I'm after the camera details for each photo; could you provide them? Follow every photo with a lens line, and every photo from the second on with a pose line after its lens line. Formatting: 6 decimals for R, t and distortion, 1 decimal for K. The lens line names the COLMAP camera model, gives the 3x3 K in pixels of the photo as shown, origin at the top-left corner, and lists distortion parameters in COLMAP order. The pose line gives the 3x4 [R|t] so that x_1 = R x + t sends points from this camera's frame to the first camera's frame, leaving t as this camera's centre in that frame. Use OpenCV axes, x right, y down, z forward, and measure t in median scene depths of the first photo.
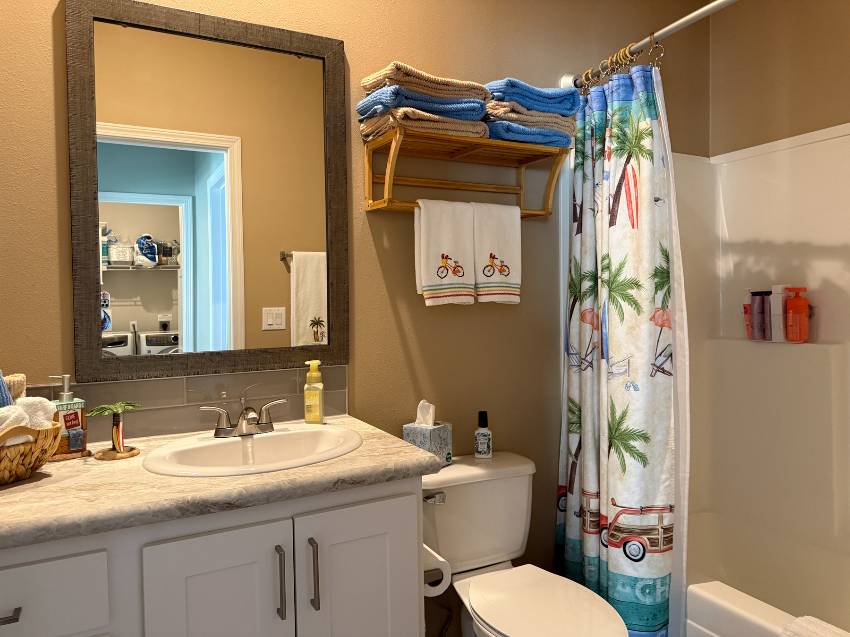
lens RADIAL K [[594.8, 0, 425.0], [0, 594.8, 318.5], [0, 0, 1]] dist [0.002868, -0.000760]
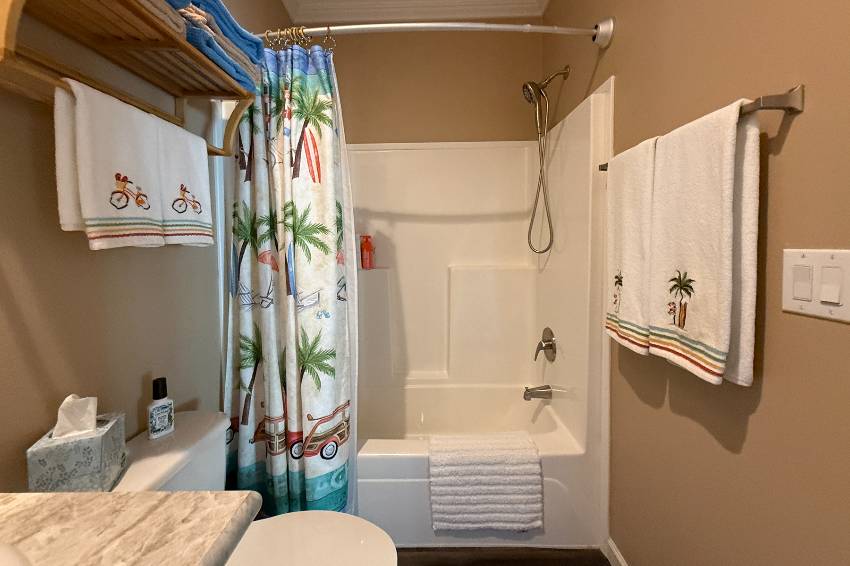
lens RADIAL K [[335.1, 0, 424.8], [0, 335.1, 253.6], [0, 0, 1]] dist [-0.001336, 0.000012]
pose [[0.468207, -0.024926, 0.883267, -0.142610], [0.034448, 0.999357, 0.009942, -0.007546], [-0.882947, 0.025772, 0.468765, 0.488872]]
